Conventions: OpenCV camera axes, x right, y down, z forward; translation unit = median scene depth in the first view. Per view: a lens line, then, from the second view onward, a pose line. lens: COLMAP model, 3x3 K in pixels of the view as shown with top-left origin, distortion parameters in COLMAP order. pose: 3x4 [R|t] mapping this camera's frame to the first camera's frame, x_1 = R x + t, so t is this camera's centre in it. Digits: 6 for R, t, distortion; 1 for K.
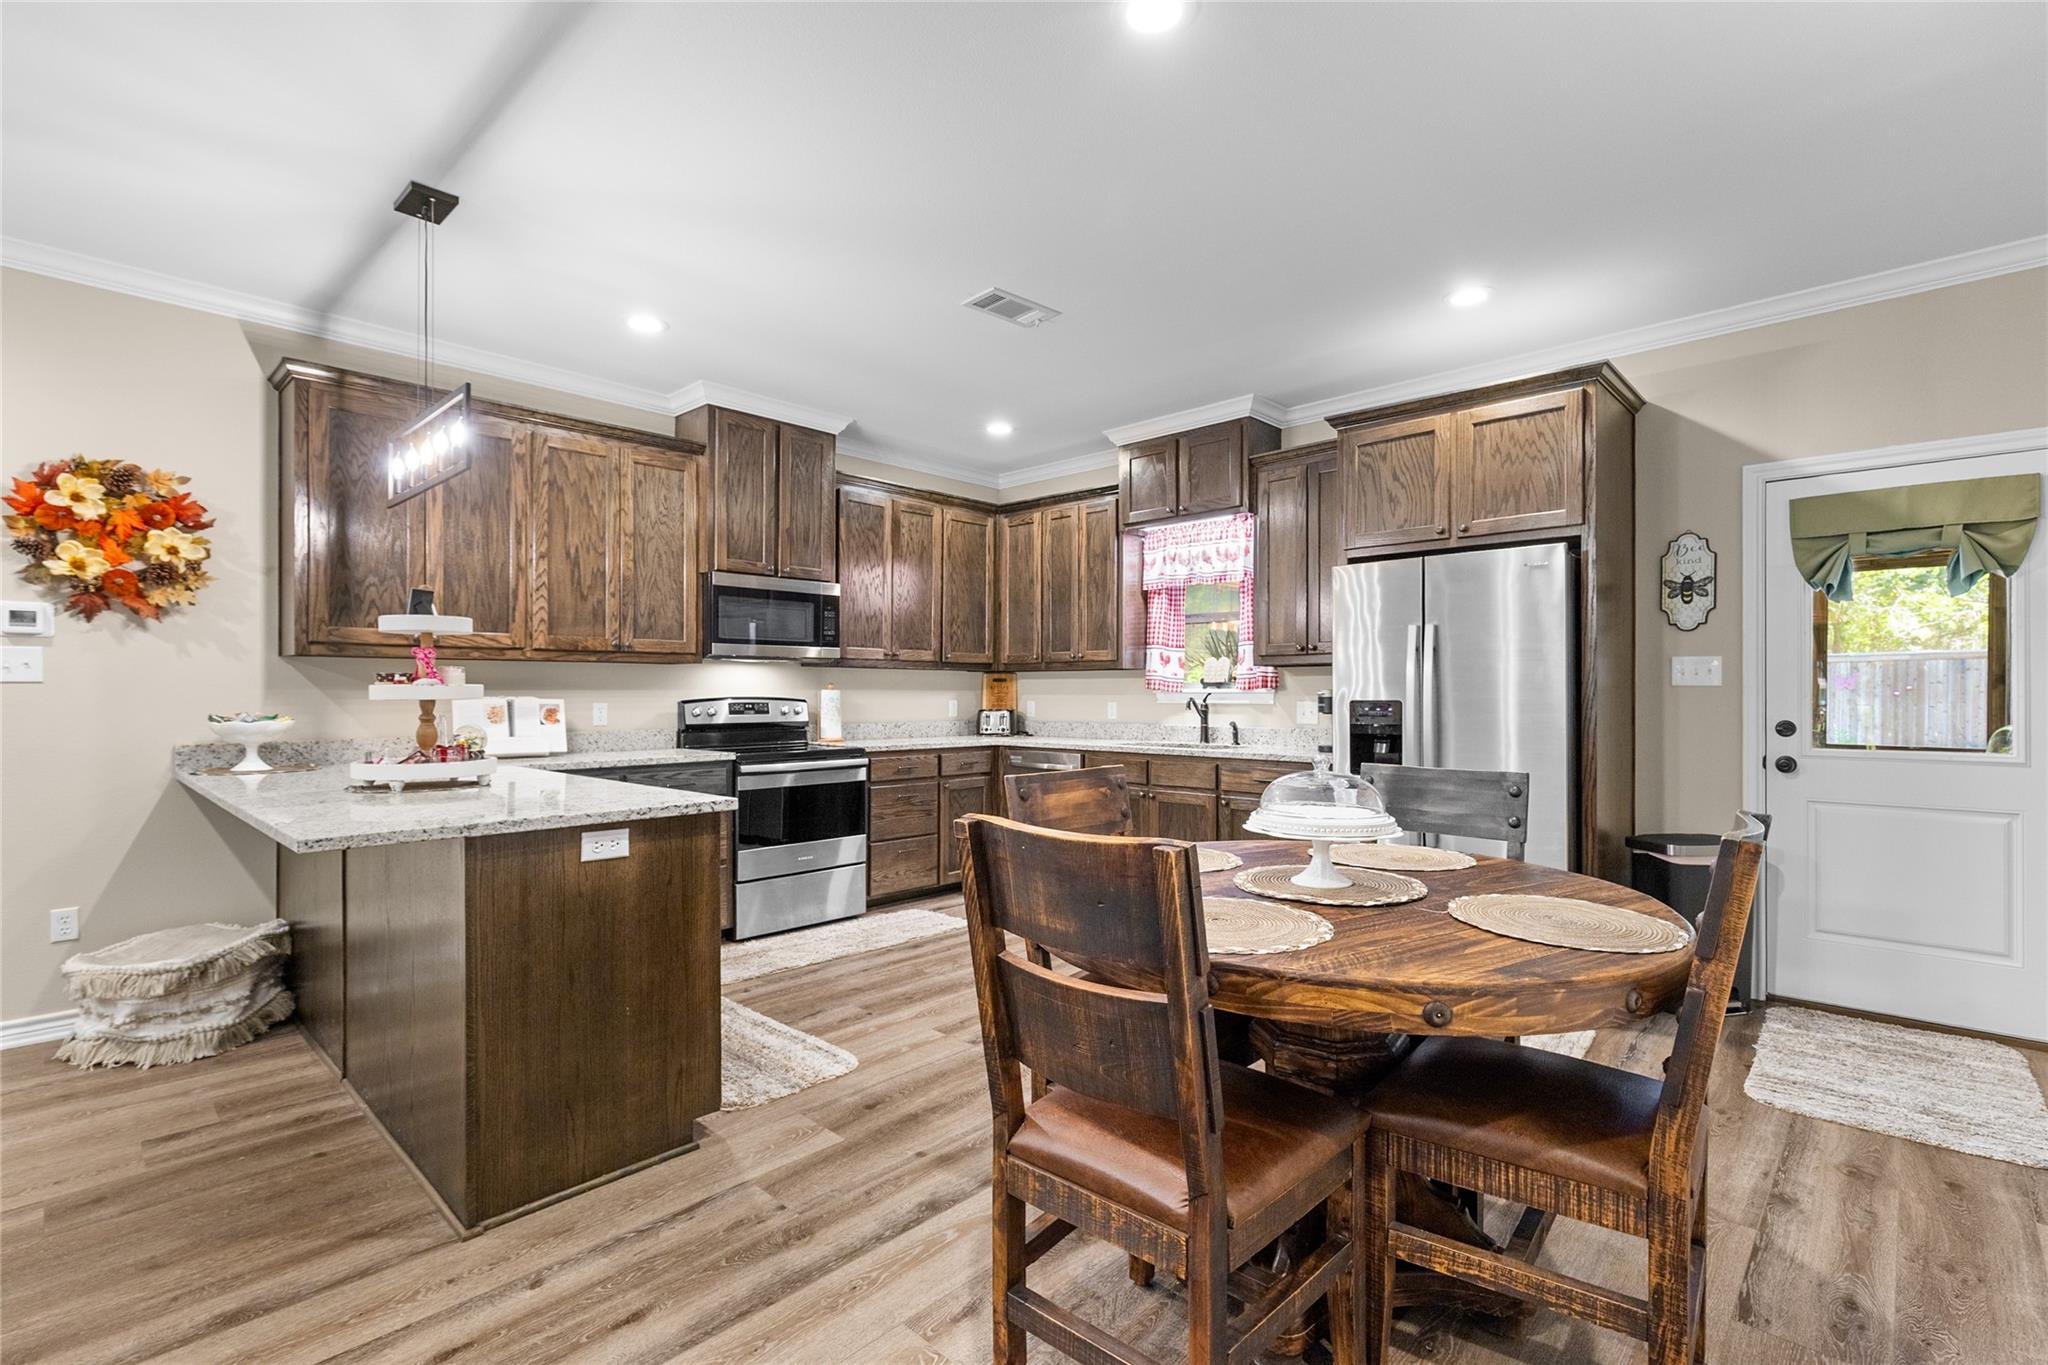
lens RADIAL K [[922.9, 0, 1019.5], [0, 922.9, 686.3], [0, 0, 1]] dist [0.007758, -0.002364]
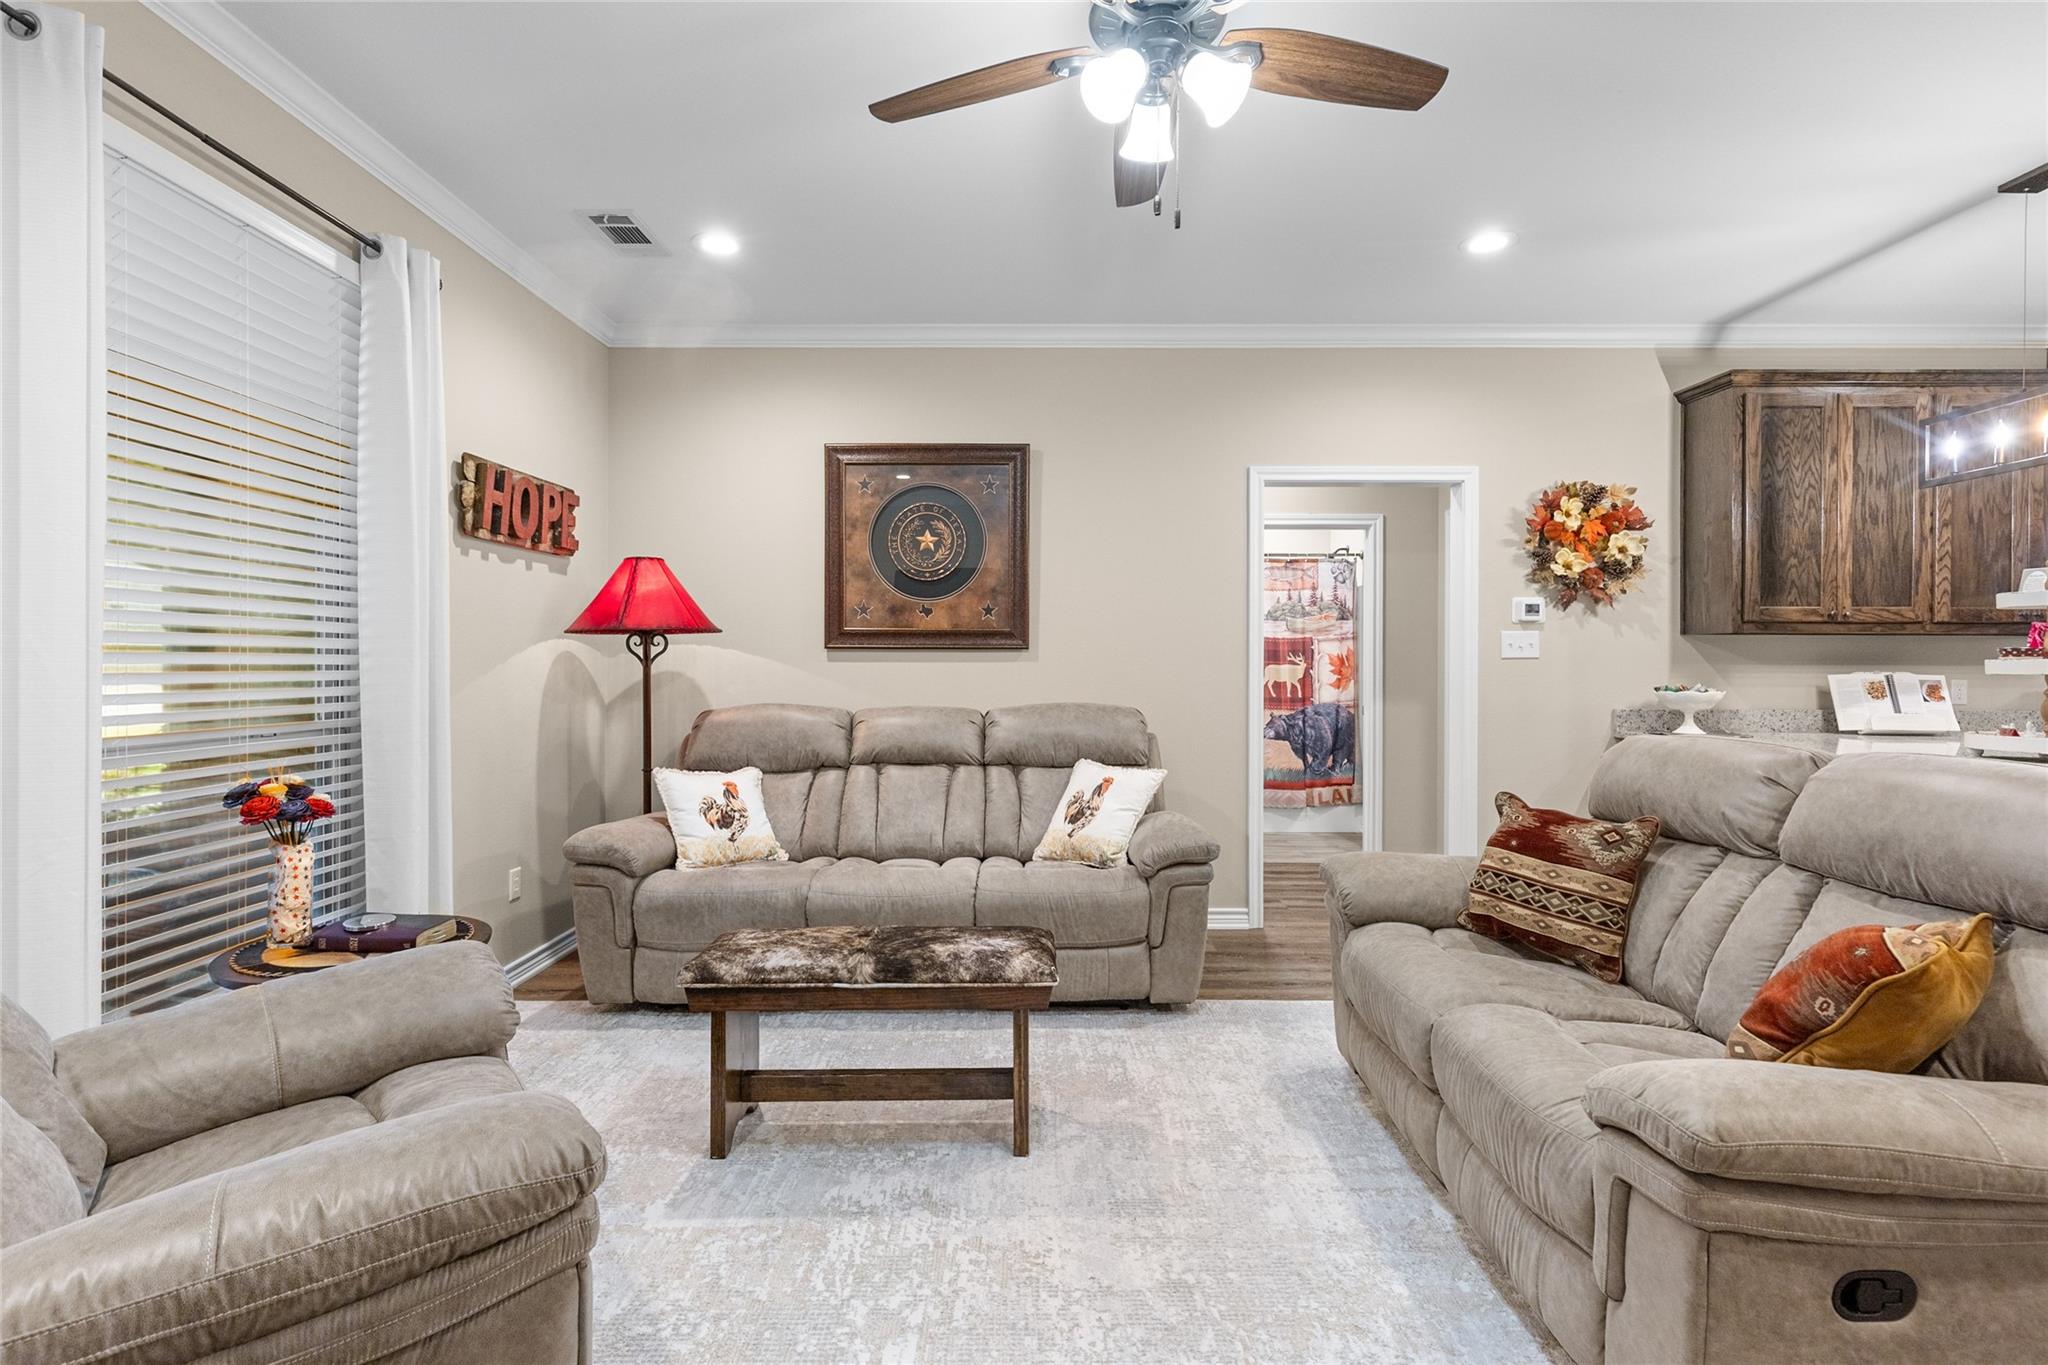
lens RADIAL K [[922.9, 0, 1028.3], [0, 922.9, 656.0], [0, 0, 1]] dist [0.007758, -0.002364]
pose [[0.689269, -0.002809, -0.724500, -0.448468], [-0.000764, 0.999989, -0.004604, -0.000541], [0.724505, 0.003727, 0.689259, -0.315153]]
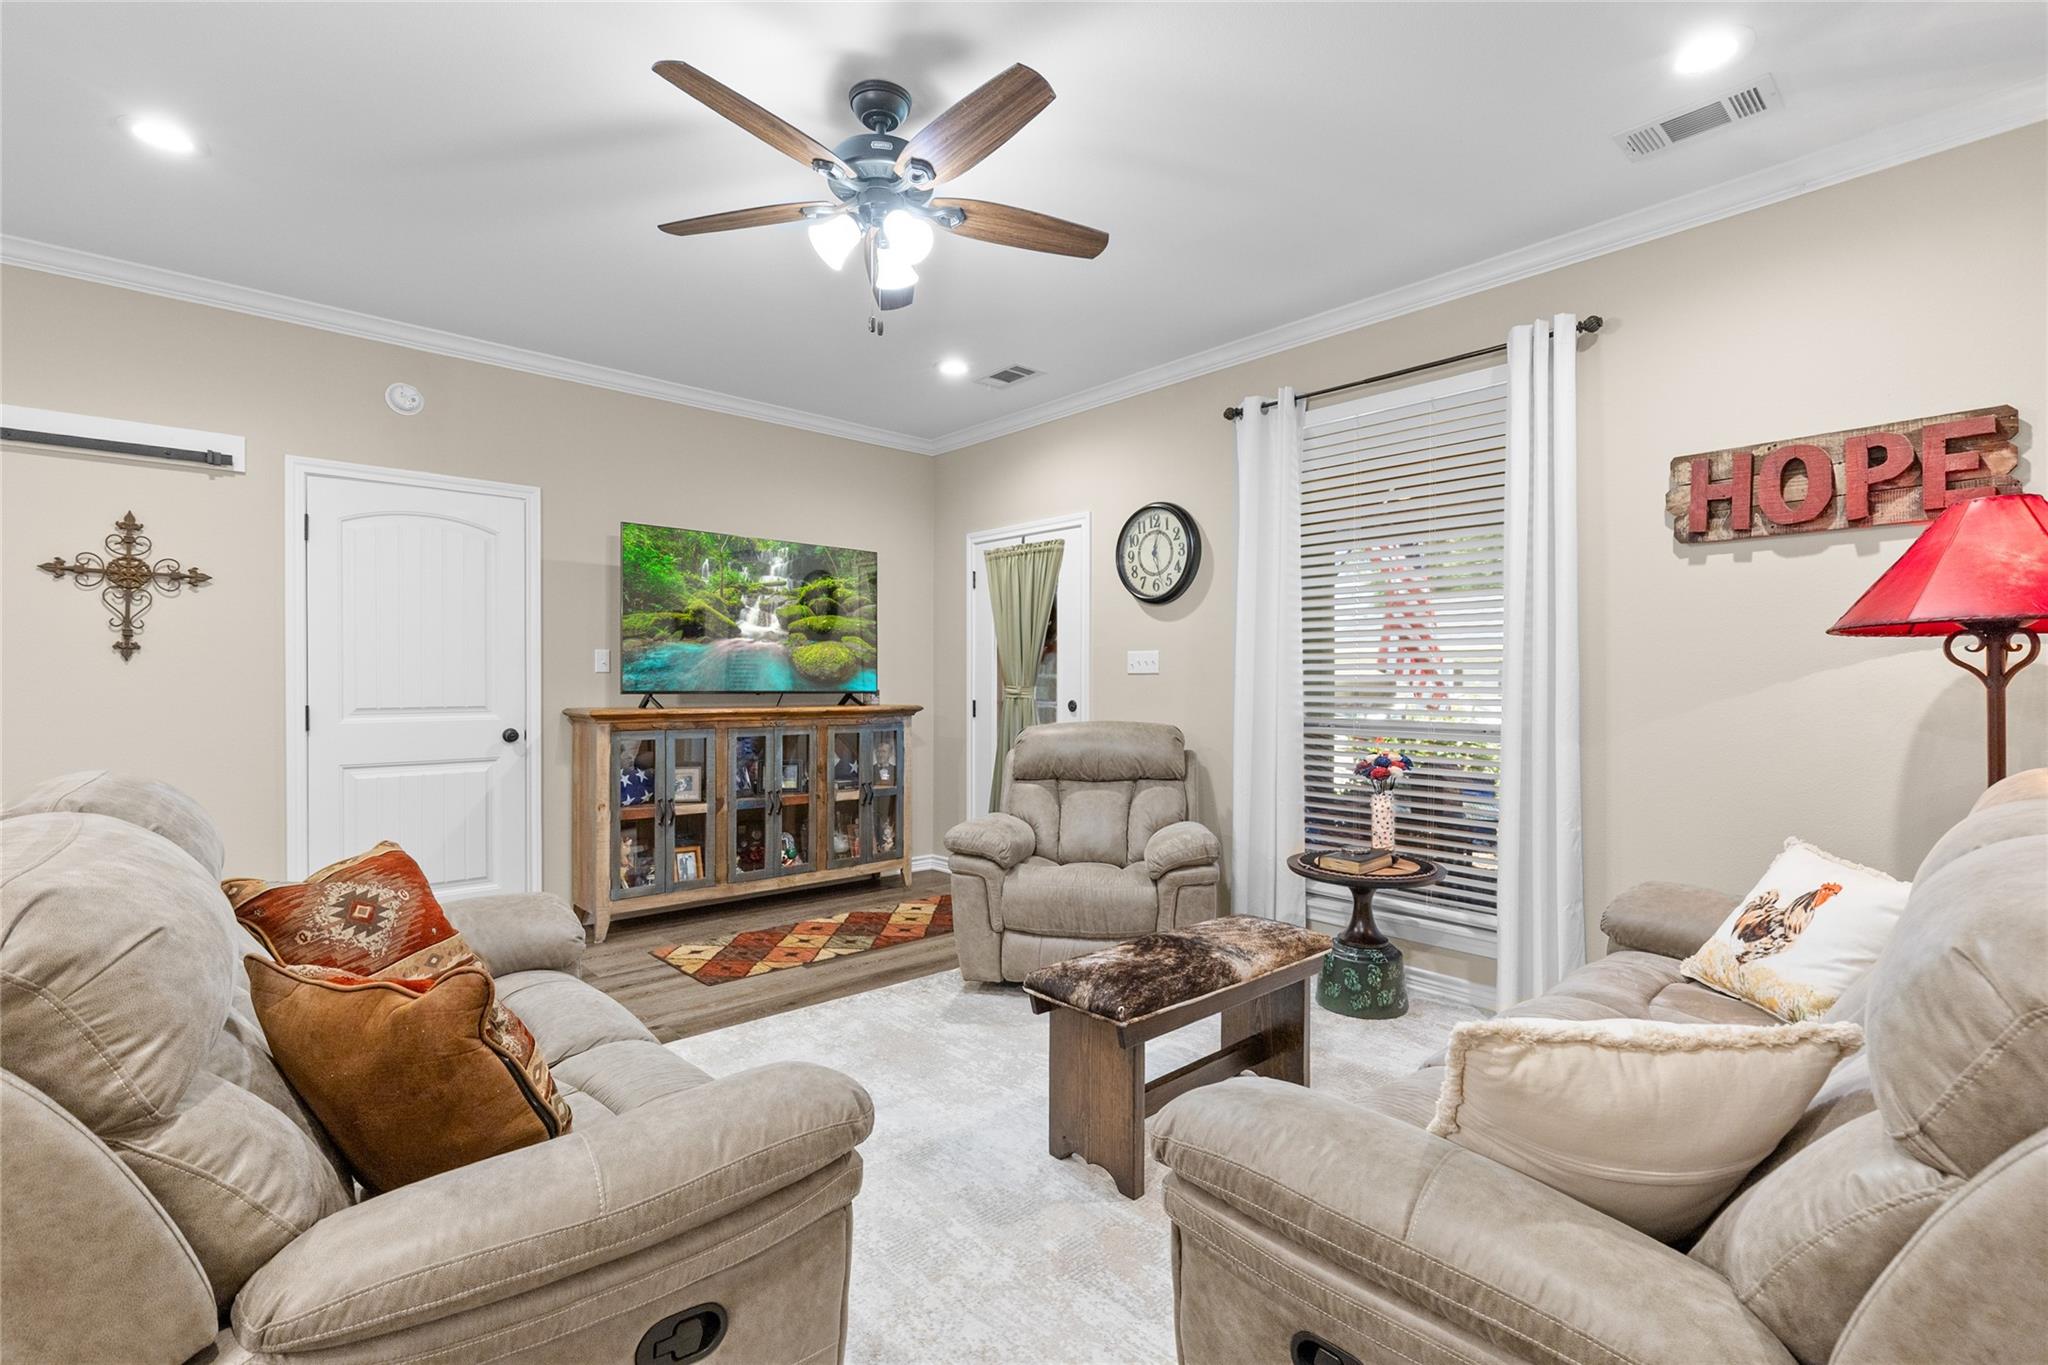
lens RADIAL K [[922.9, 0, 1027.8], [0, 922.9, 675.4], [0, 0, 1]] dist [0.007758, -0.002364]
pose [[-0.998071, -0.001032, 0.062082, -0.842260], [-0.001475, 0.999974, -0.007093, 0.003488], [-0.062073, -0.007171, -0.998046, 0.574353]]
